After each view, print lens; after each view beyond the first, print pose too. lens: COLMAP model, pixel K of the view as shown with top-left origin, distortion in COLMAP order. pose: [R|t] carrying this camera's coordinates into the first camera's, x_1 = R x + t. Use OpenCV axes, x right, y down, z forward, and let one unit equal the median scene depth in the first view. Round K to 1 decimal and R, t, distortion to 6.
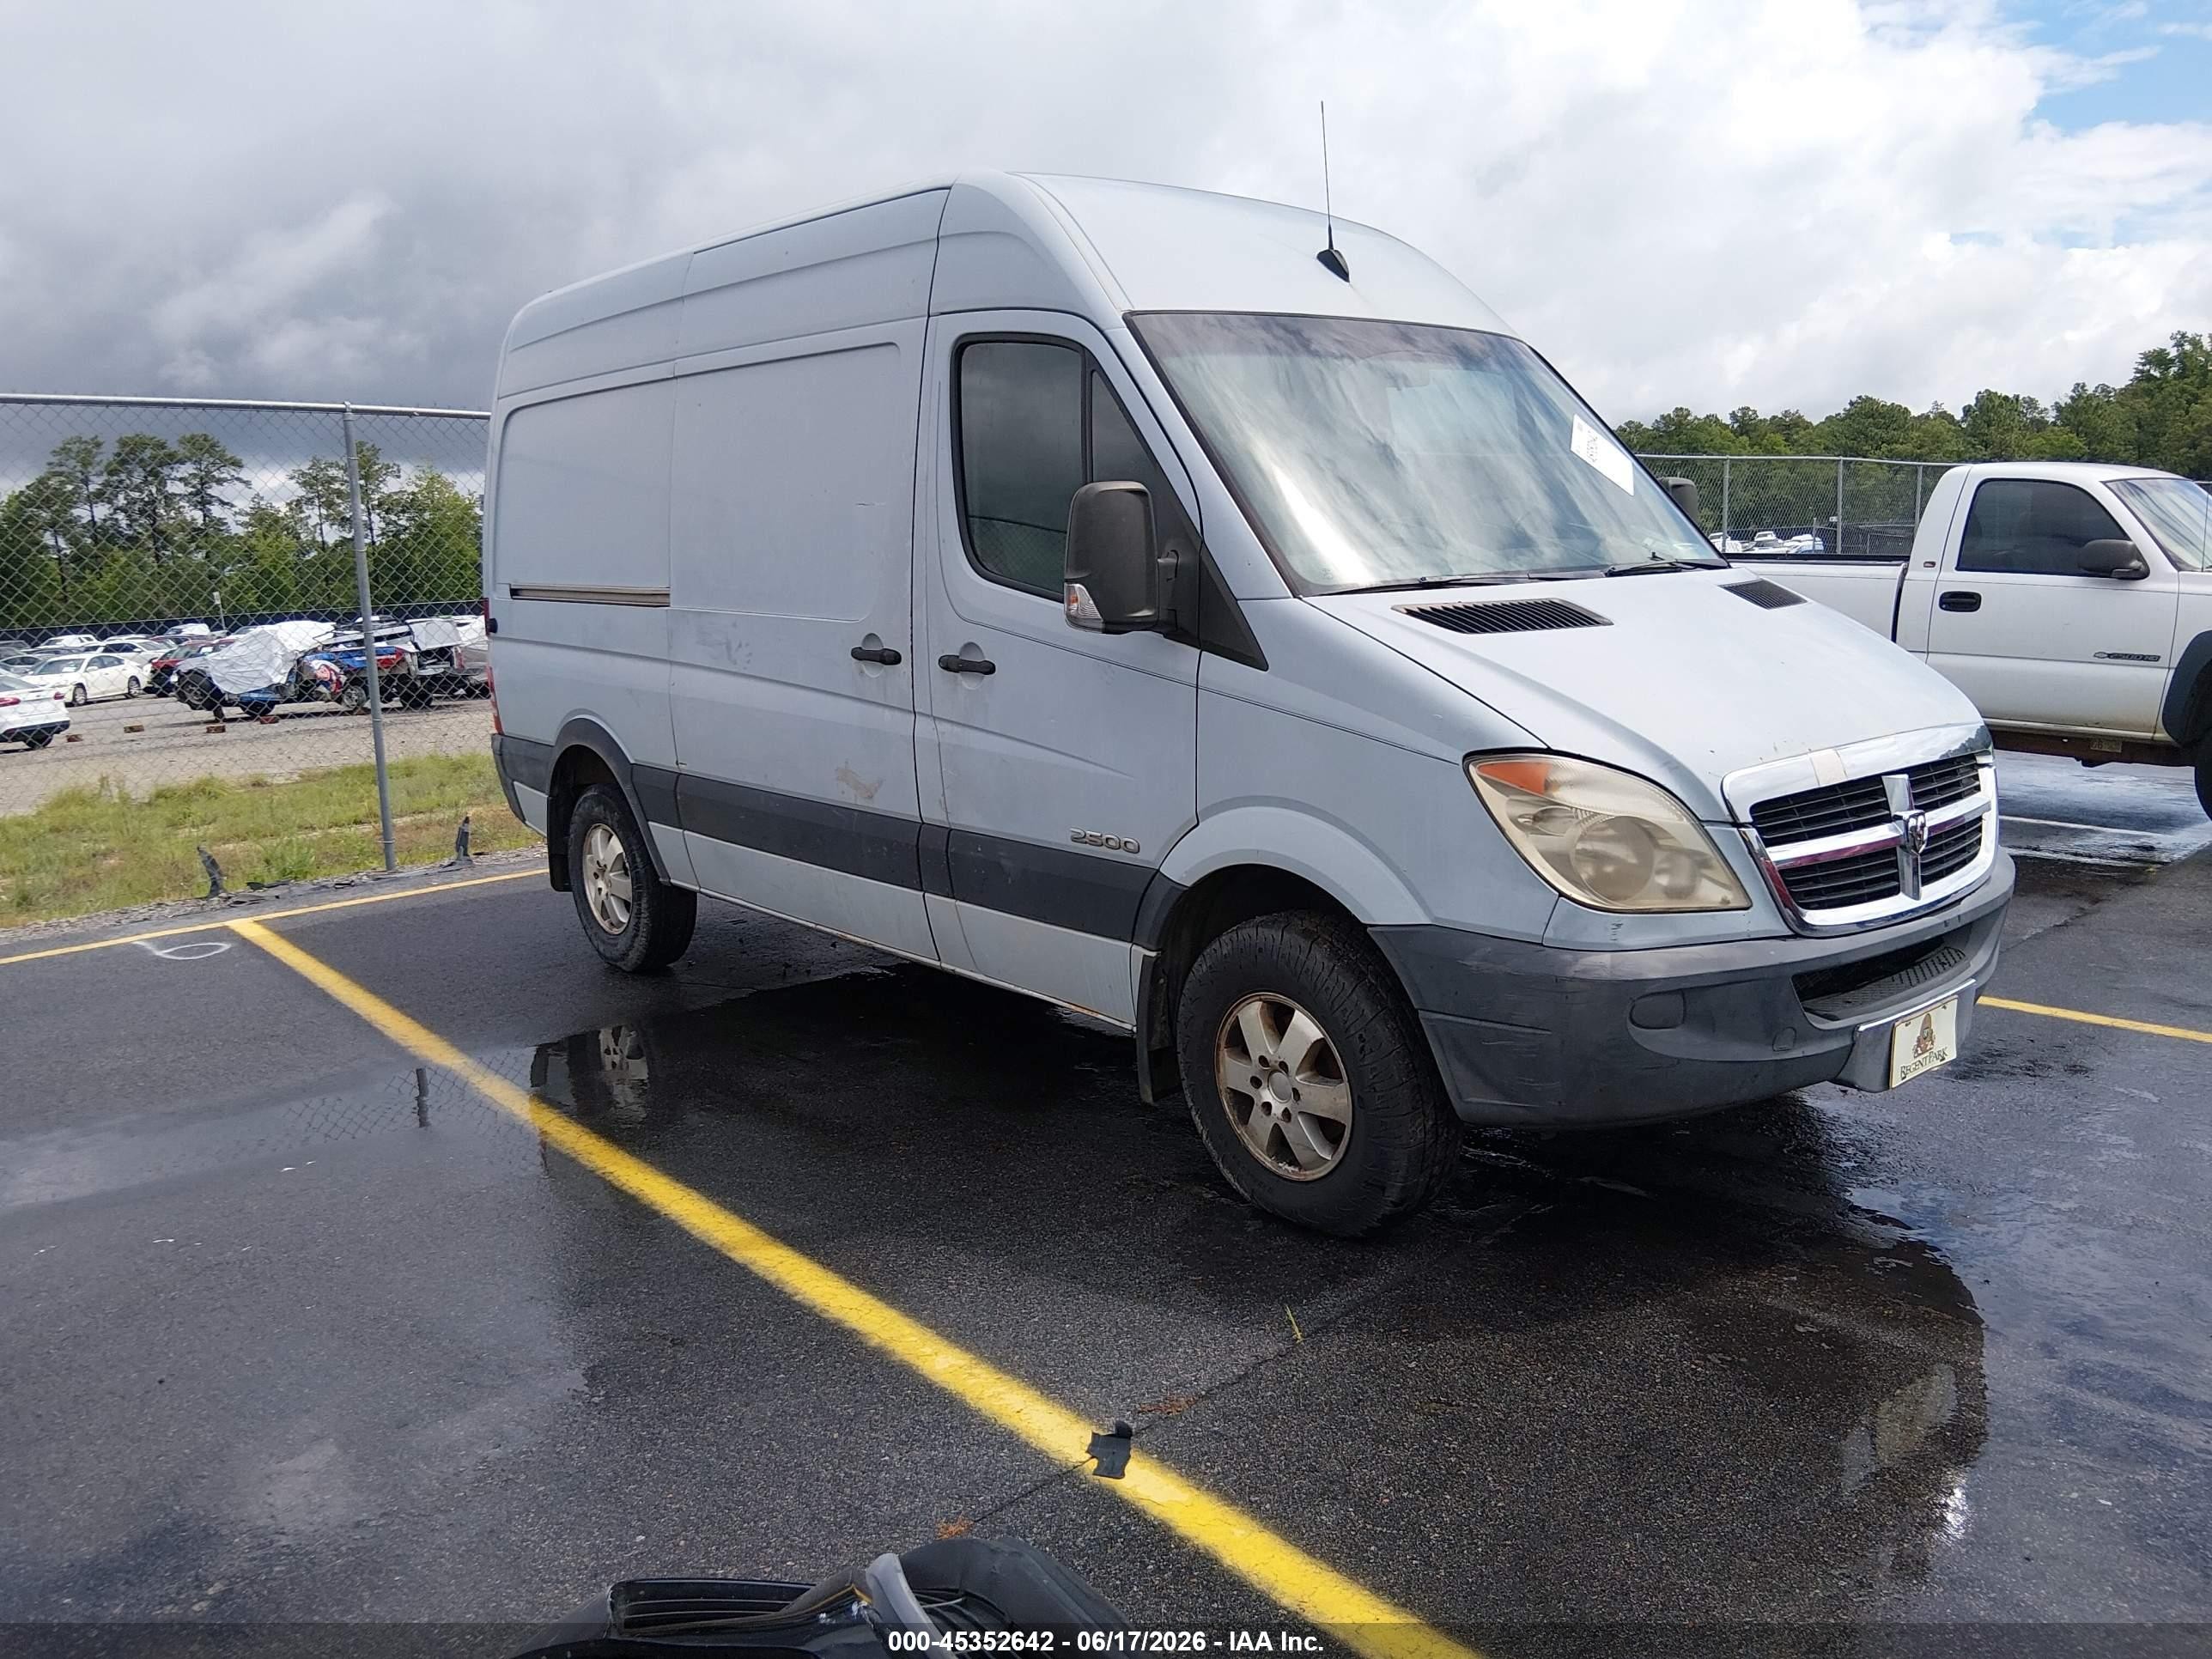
lens RADIAL K [[1880.6, 0, 1043.6], [0, 1880.6, 829.7], [0, 0, 1]] dist [0.003762, -0.001246]
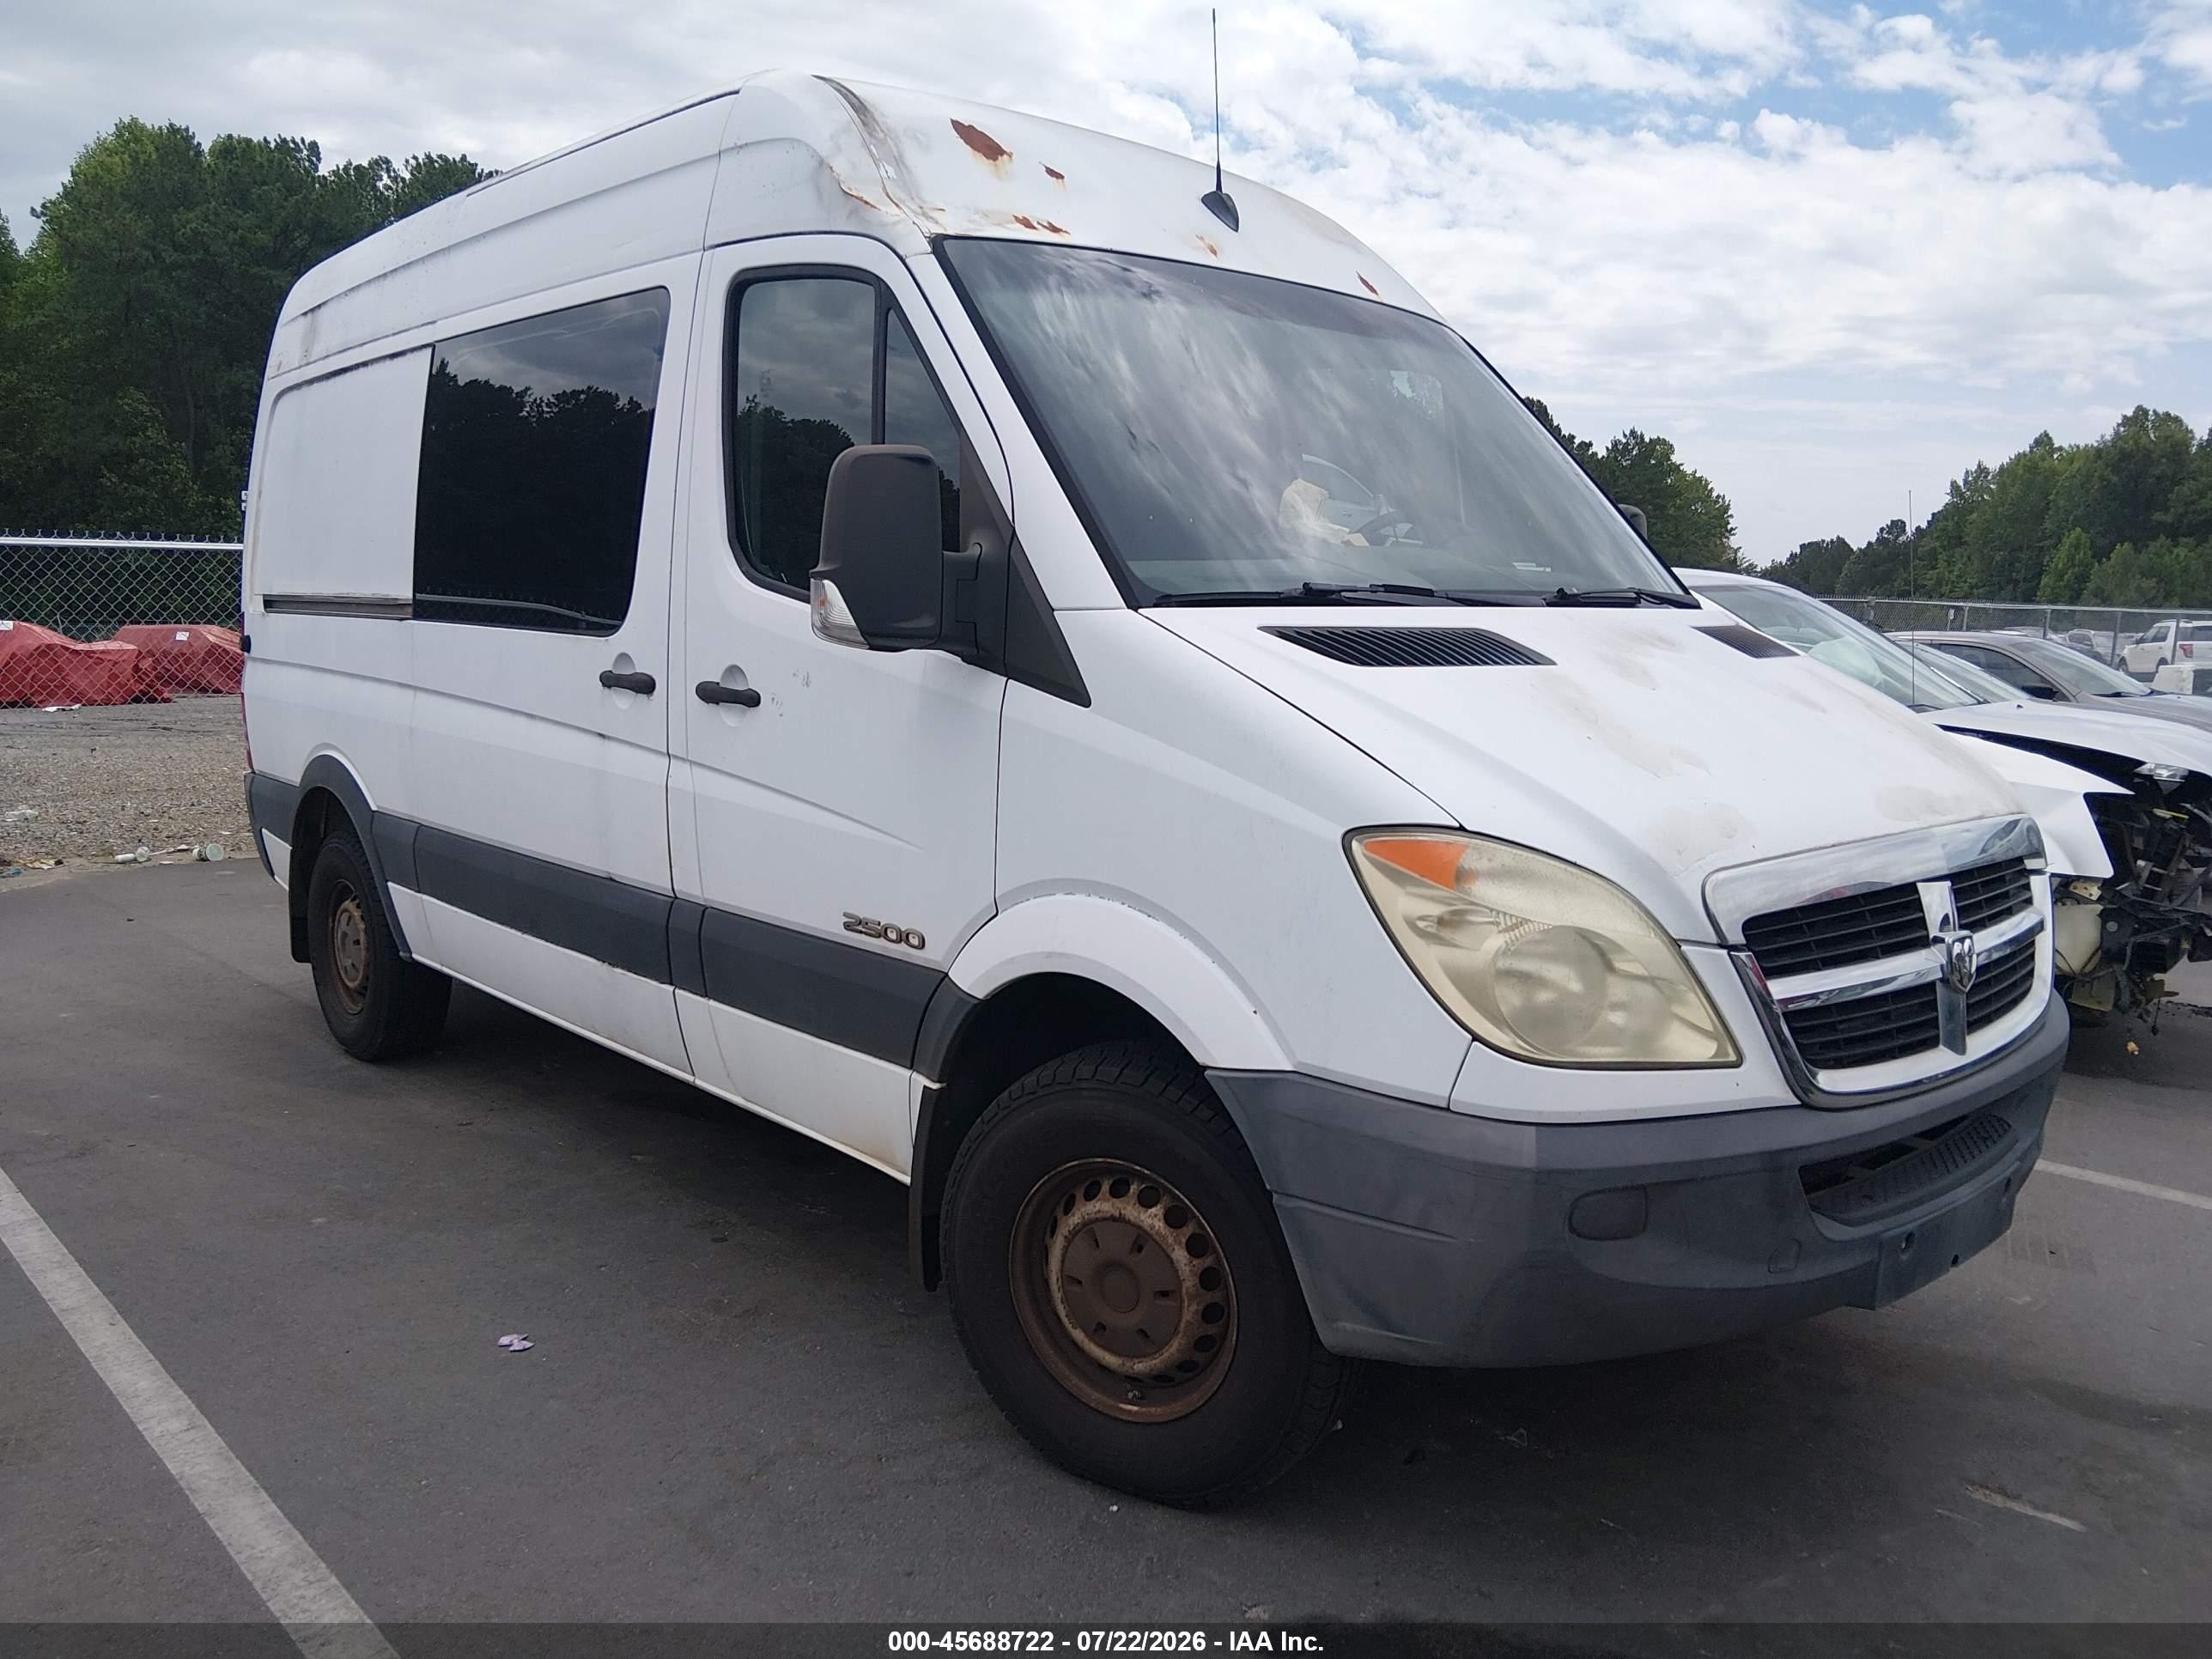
lens RADIAL K [[1772.5, 0, 1106.0], [0, 1772.5, 829.5], [0, 0, 1]] dist [0.001366, -0.000744]
pose [[0.998237, 0.037313, 0.046149, 0.093591], [-0.035394, 0.998502, -0.041732, -0.008666], [-0.047637, 0.040025, 0.998062, 0.308707]]
